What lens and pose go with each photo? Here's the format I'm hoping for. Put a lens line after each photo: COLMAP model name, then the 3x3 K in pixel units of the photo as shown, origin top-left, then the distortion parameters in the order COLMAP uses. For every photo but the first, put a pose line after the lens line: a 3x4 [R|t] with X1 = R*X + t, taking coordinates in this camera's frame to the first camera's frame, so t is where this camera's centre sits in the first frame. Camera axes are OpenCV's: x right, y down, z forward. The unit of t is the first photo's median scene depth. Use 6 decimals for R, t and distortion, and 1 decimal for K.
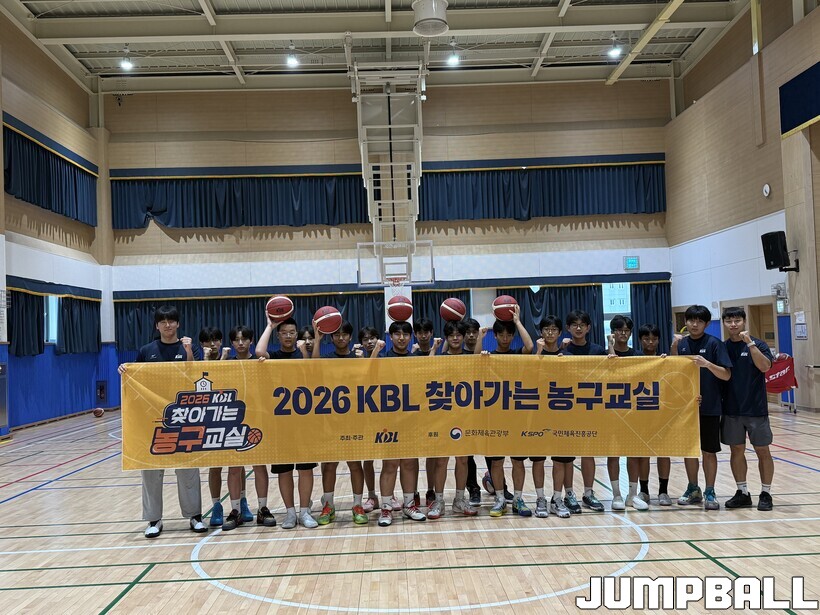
lens RADIAL K [[783.5, 0, 410.0], [0, 783.5, 307.5], [0, 0, 1]] dist [0.176533, -0.324690]
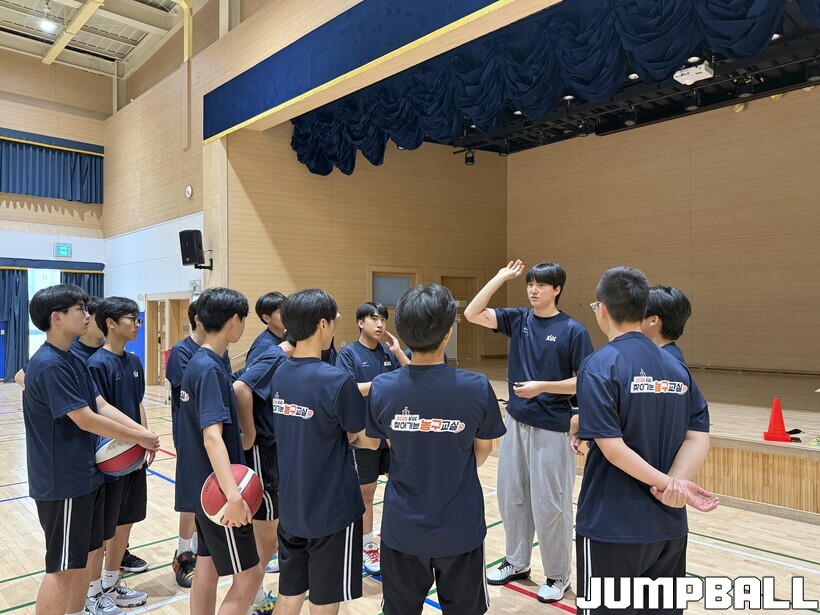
lens RADIAL K [[608.4, 0, 410.0], [0, 608.4, 307.5], [0, 0, 1]] dist [0.003865, 0.002745]
pose [[0.745369, 0.047115, 0.664985, 0.104587], [-0.052214, 0.998561, -0.012223, 0.001468], [-0.664604, -0.025611, 0.746756, 0.154608]]
